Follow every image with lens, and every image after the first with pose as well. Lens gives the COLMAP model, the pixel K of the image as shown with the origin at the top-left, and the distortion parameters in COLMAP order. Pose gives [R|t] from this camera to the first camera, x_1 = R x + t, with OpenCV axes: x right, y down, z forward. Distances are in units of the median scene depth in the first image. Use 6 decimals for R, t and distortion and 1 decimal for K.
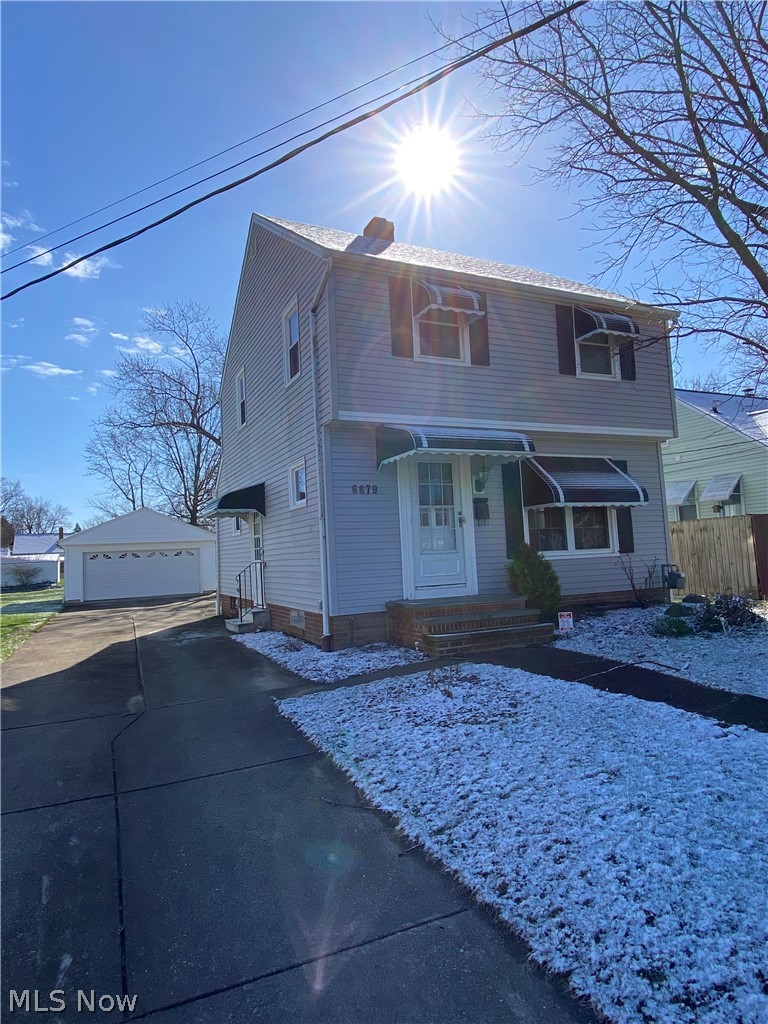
lens RADIAL K [[620.3, 0, 381.8], [0, 620.3, 509.3], [0, 0, 1]] dist [0.026852, -0.002685]
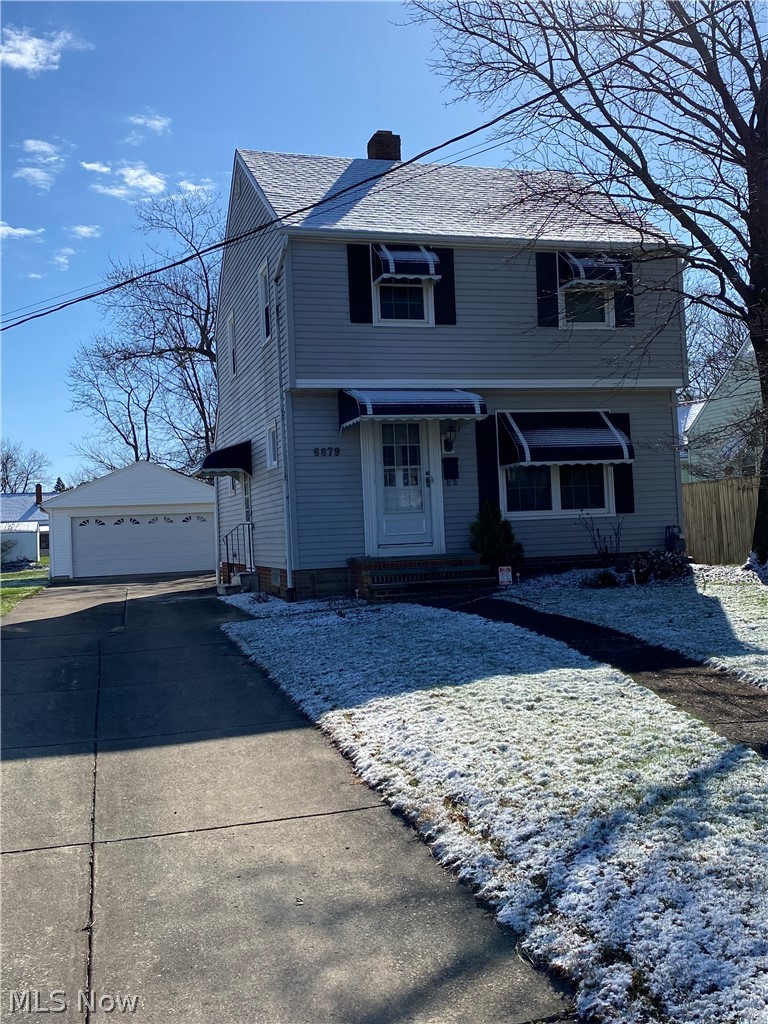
lens RADIAL K [[1014.2, 0, 384.6], [0, 1014.2, 512.8], [0, 0, 1]] dist [0.078356, 0.000000]
pose [[0.989441, -0.000290, -0.144936, 0.282884], [0.008922, 0.998223, 0.058911, -0.025728], [0.144661, -0.059582, 0.987686, -0.611610]]
